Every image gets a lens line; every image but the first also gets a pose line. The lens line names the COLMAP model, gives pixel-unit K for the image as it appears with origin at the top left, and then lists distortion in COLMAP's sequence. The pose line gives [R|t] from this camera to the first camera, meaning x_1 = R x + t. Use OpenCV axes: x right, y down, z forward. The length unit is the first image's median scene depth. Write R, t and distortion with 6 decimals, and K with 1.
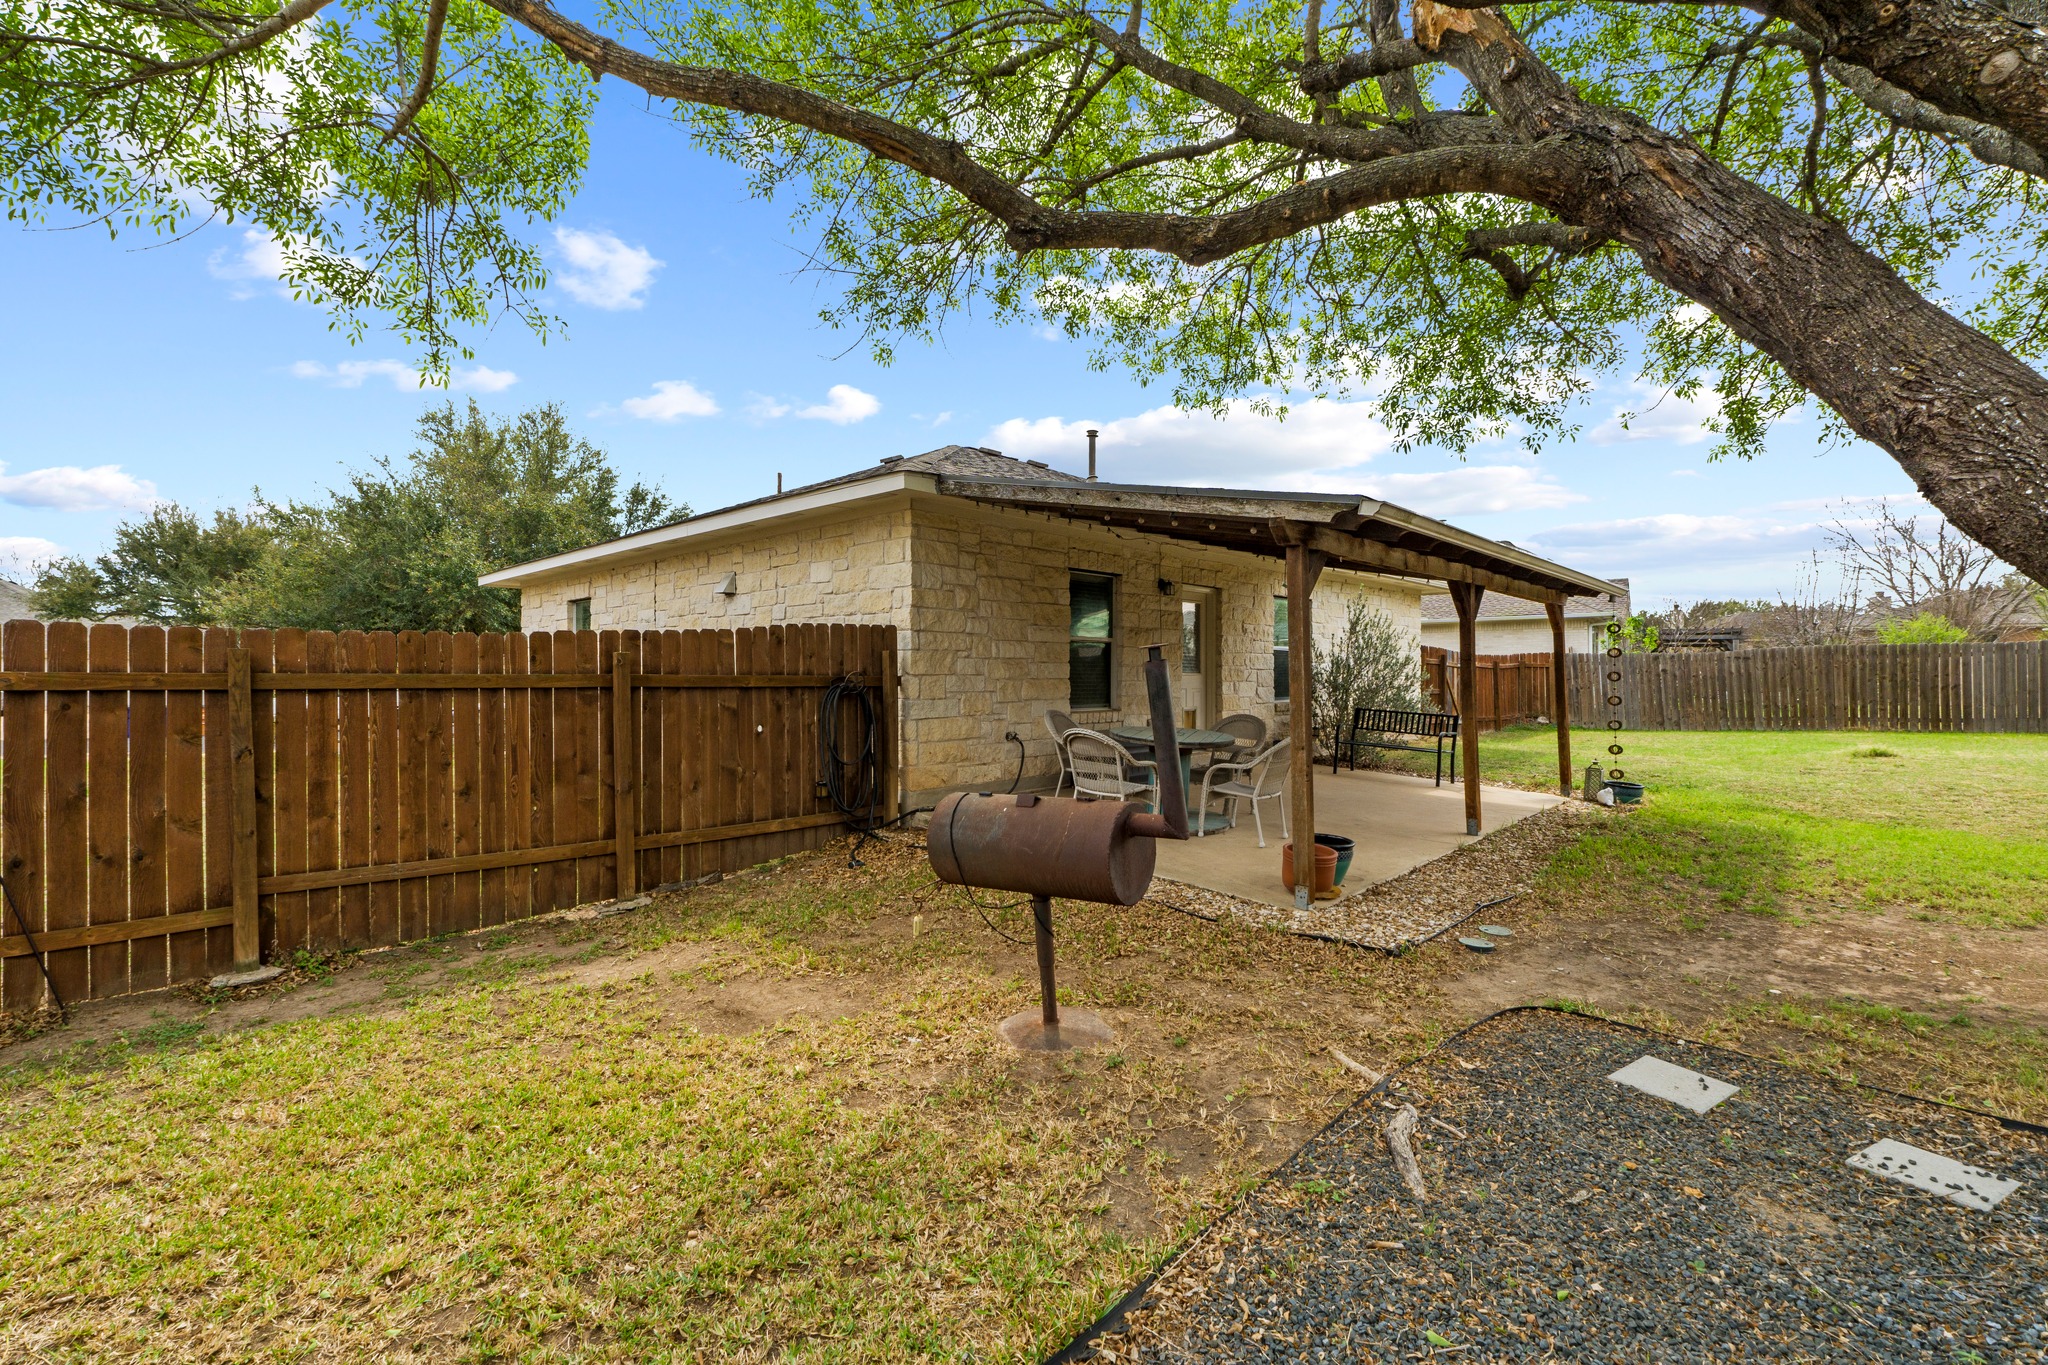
lens RADIAL K [[877.4, 0, 1074.1], [0, 877.4, 679.1], [0, 0, 1]] dist [-0.003942, -0.000077]
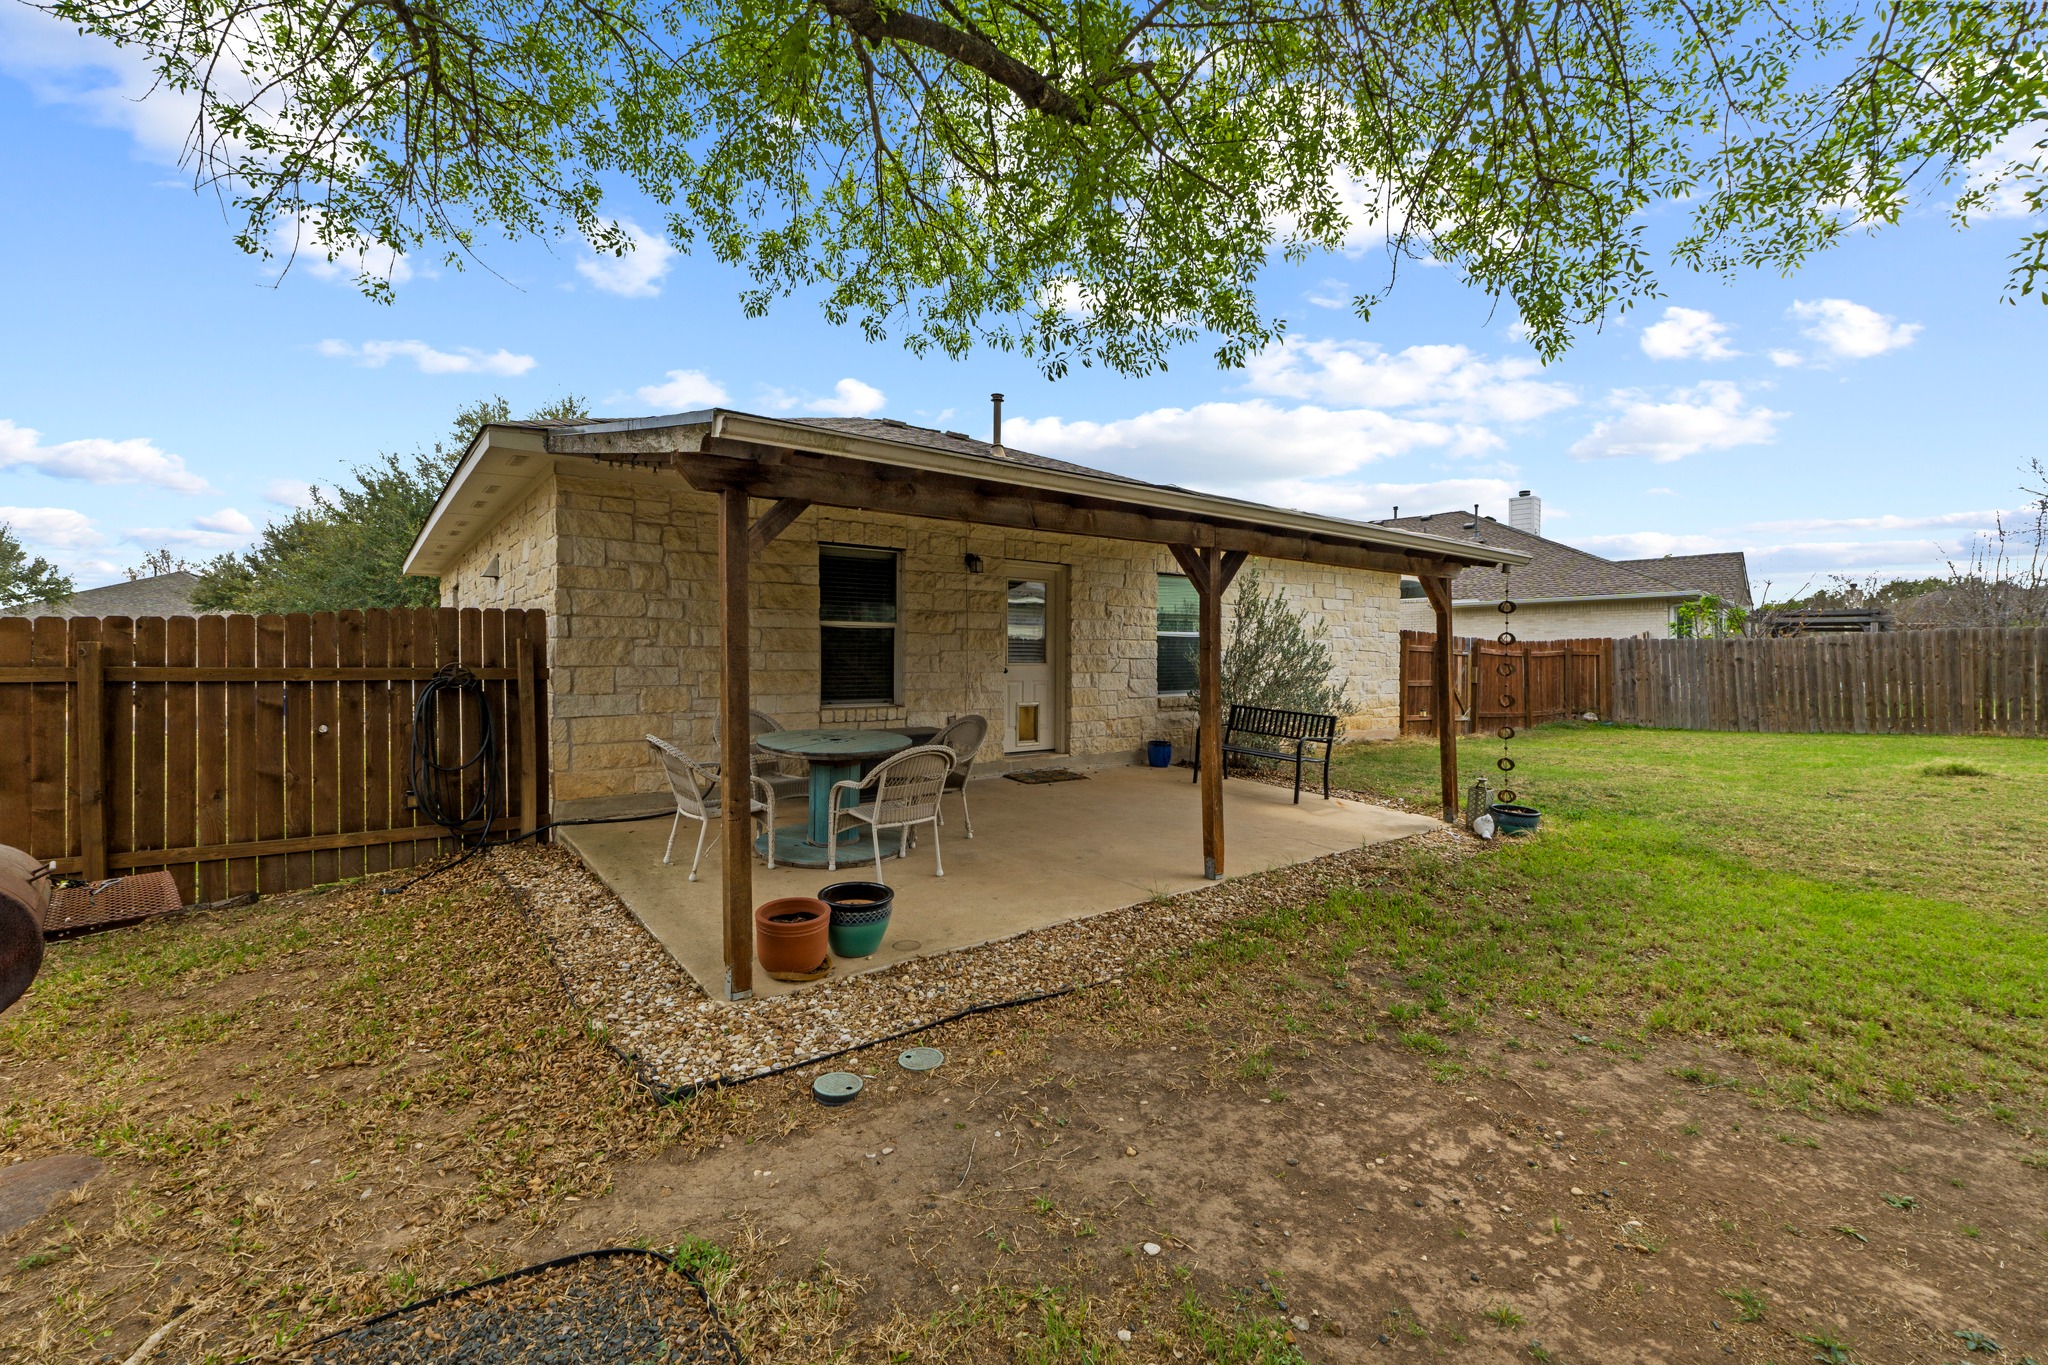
lens RADIAL K [[877.4, 0, 1022.8], [0, 877.4, 675.4], [0, 0, 1]] dist [-0.003942, -0.000077]
pose [[0.988053, 0.005157, -0.154028, 0.285620], [-0.003285, 0.999918, 0.012404, -0.005658], [0.154079, -0.011749, 0.987989, 0.155096]]
